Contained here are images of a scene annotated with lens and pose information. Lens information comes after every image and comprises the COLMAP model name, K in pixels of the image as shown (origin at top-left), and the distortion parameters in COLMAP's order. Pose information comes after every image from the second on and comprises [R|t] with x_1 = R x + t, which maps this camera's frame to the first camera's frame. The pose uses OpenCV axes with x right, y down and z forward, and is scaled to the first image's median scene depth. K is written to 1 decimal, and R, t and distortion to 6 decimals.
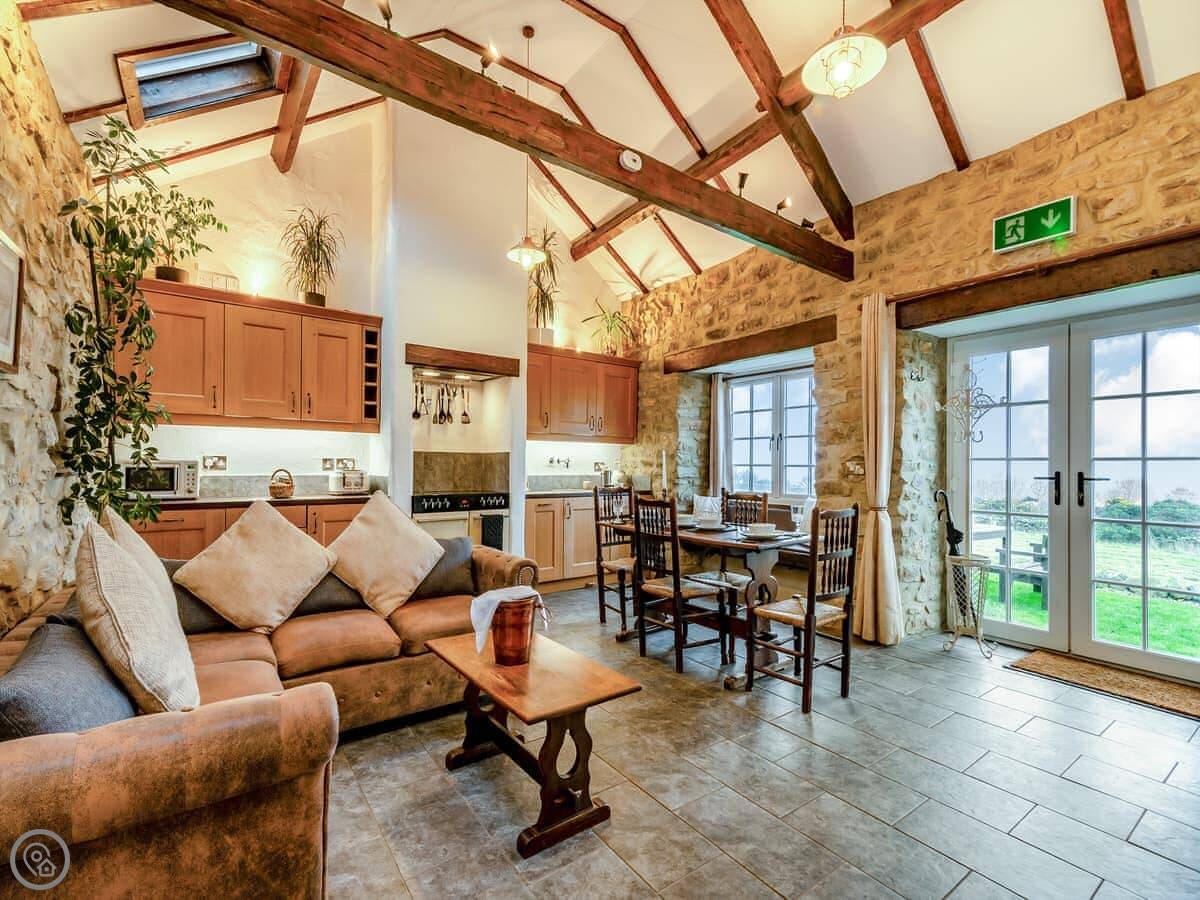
lens RADIAL K [[536.5, 0, 595.4], [0, 536.5, 456.0], [0, 0, 1]] dist [0.005811, 0.000184]
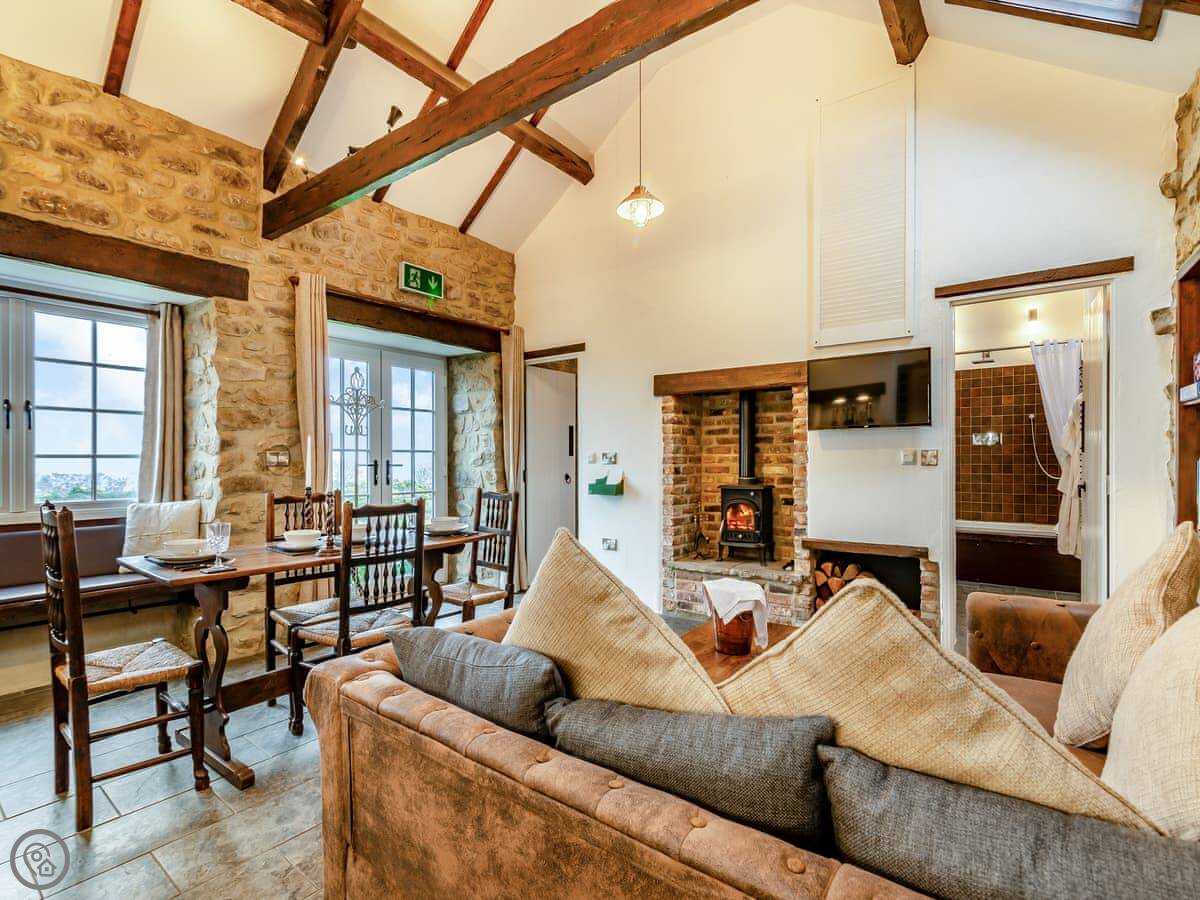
lens RADIAL K [[571.1, 0, 597.6], [0, 571.1, 457.5], [0, 0, 1]] dist [0.002648, -0.000750]
pose [[-0.290858, -0.004988, 0.956753, -0.559856], [-0.017271, 0.999851, -0.000038, 0.011623], [-0.956610, -0.016535, -0.290901, 0.777155]]
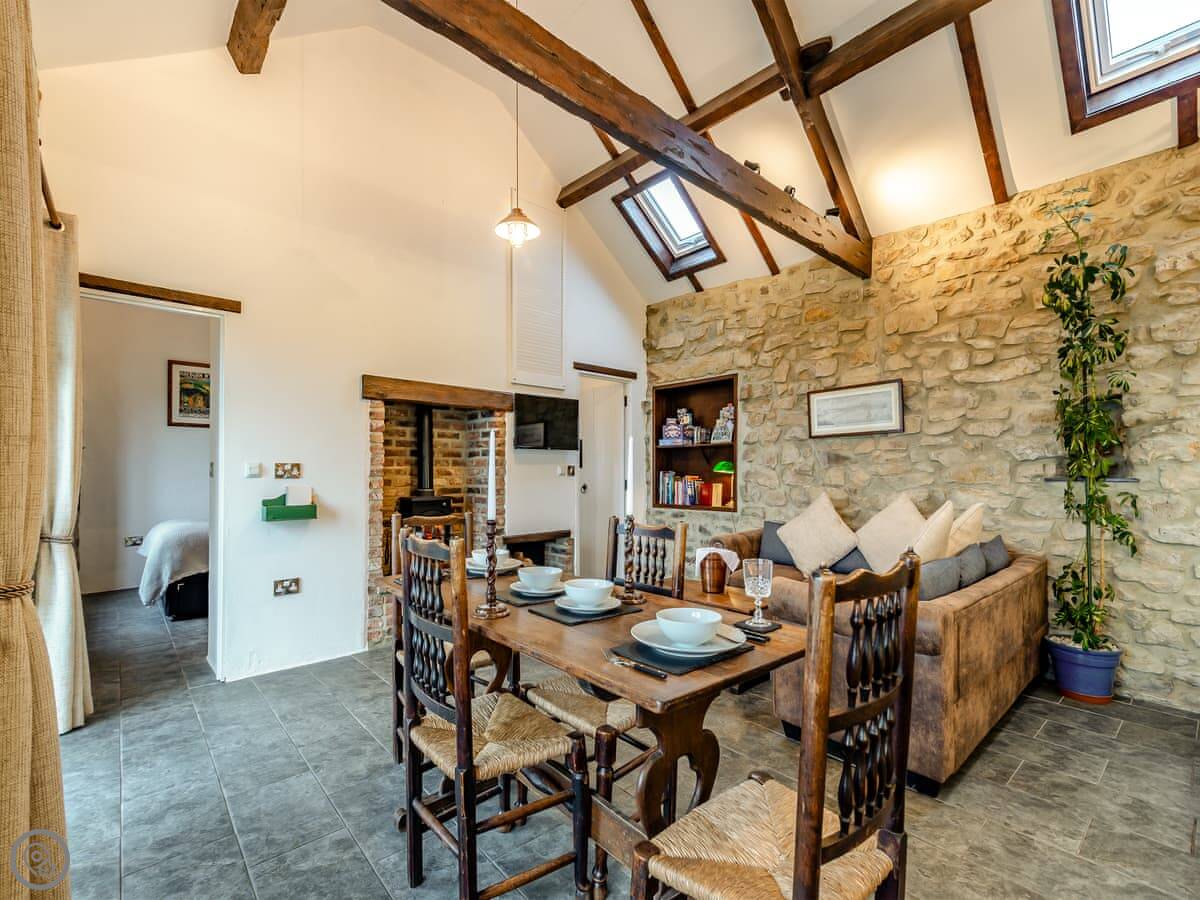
lens RADIAL K [[536.5, 0, 614.3], [0, 536.5, 465.2], [0, 0, 1]] dist [0.005811, 0.000184]
pose [[-0.992481, -0.009715, -0.122013, 0.166747], [-0.006188, 0.999553, -0.029256, 0.025661], [0.122243, -0.028281, -0.992097, 1.290742]]
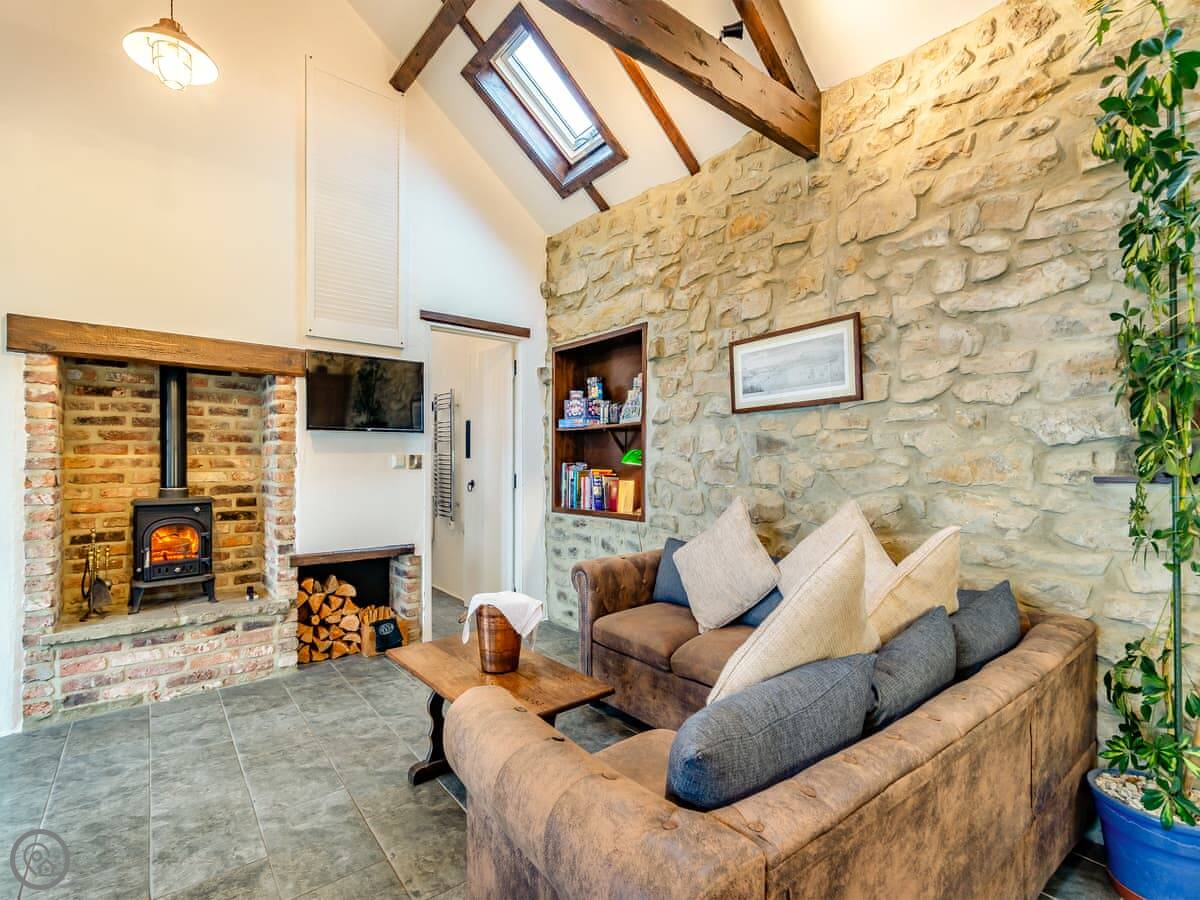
lens RADIAL K [[571.1, 0, 608.5], [0, 571.1, 463.0], [0, 0, 1]] dist [0.002648, -0.000750]
pose [[-0.998122, -0.011305, -0.060201, -0.146231], [-0.010230, 0.999783, -0.018129, 0.018730], [0.060393, -0.017479, -0.998022, 1.012563]]
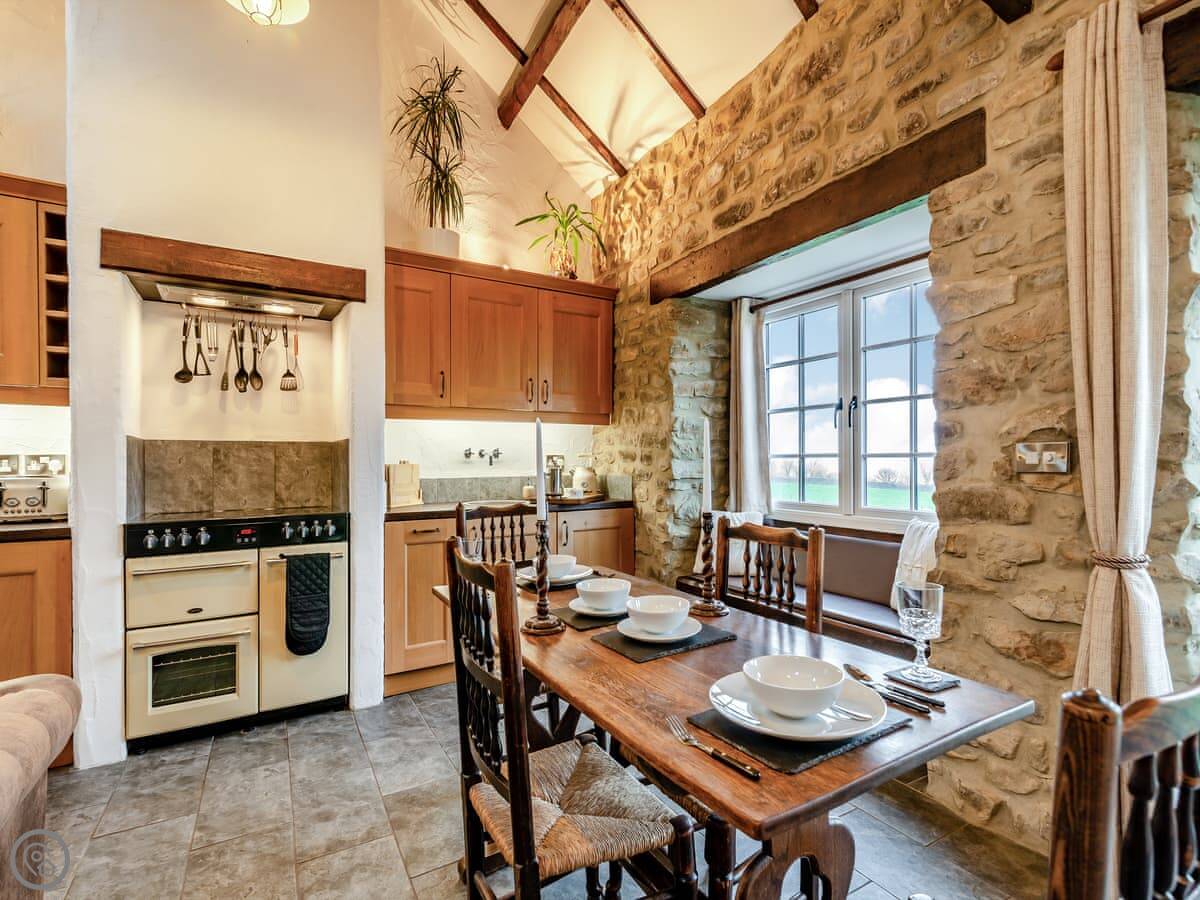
lens RADIAL K [[571.1, 0, 600.1], [0, 571.1, 458.0], [0, 0, 1]] dist [0.002648, -0.000750]
pose [[0.996311, -0.015287, -0.084444, 0.179743], [0.016476, 0.999774, 0.013407, 0.011240], [0.084220, -0.014749, 0.996338, 0.530156]]
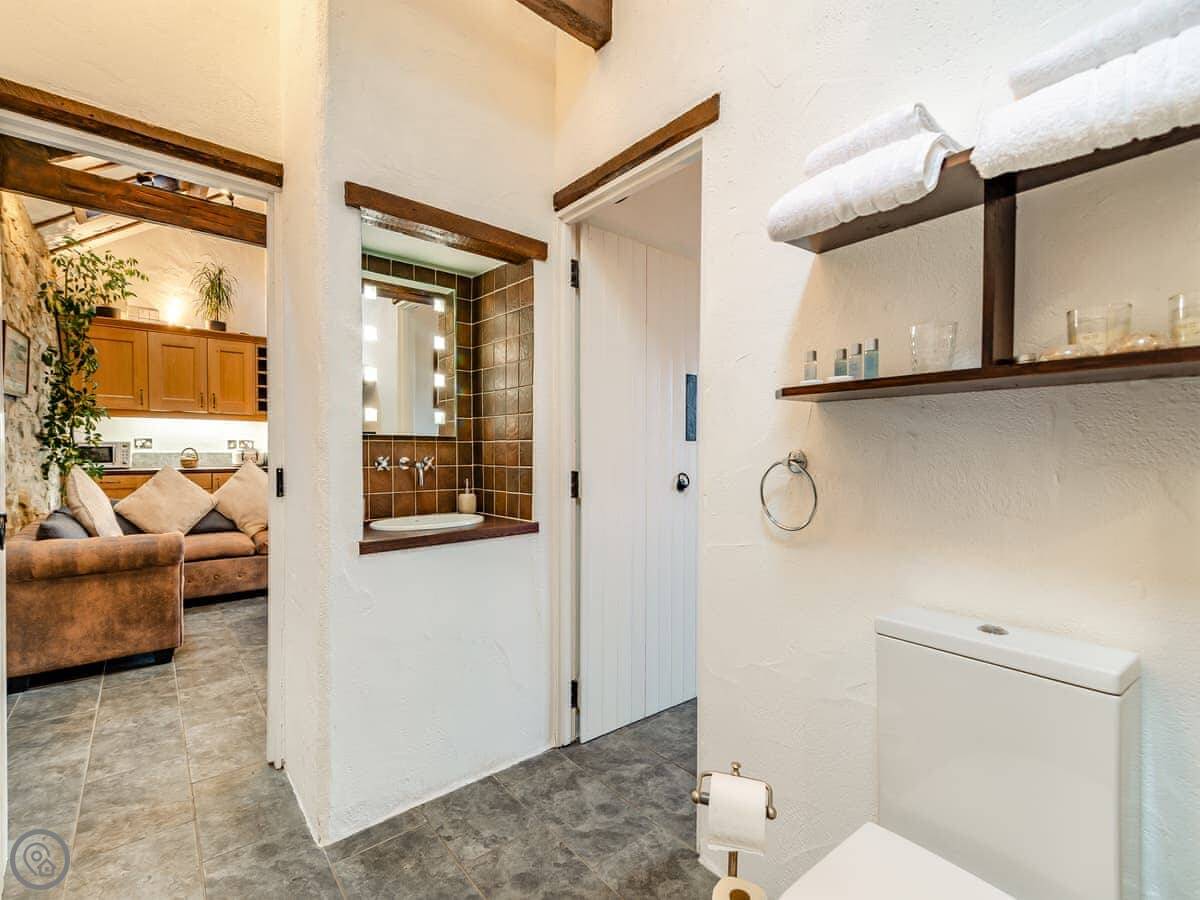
lens RADIAL K [[536.5, 0, 598.4], [0, 536.5, 450.9], [0, 0, 1]] dist [0.005811, 0.000184]
pose [[0.997607, -0.002627, 0.069084, 0.384303], [0.000979, 0.999714, 0.023876, -0.000341], [-0.069127, -0.023752, 0.997325, -0.489895]]
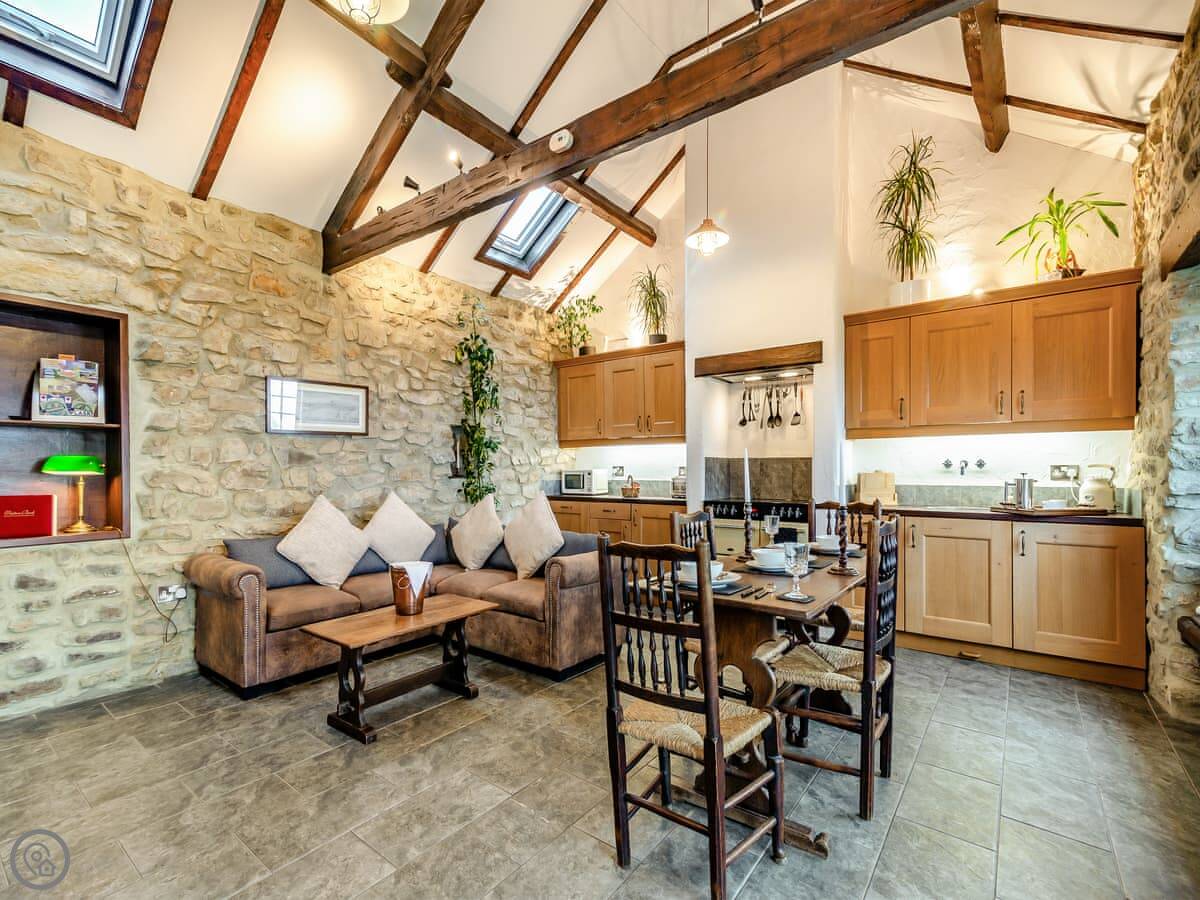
lens RADIAL K [[536.5, 0, 586.4], [0, 536.5, 470.2], [0, 0, 1]] dist [0.005811, 0.000184]
pose [[0.286249, -0.010266, -0.958100, 0.657275], [0.019628, 0.999796, -0.004848, 0.015704], [0.957954, -0.017418, 0.286392, 0.517435]]
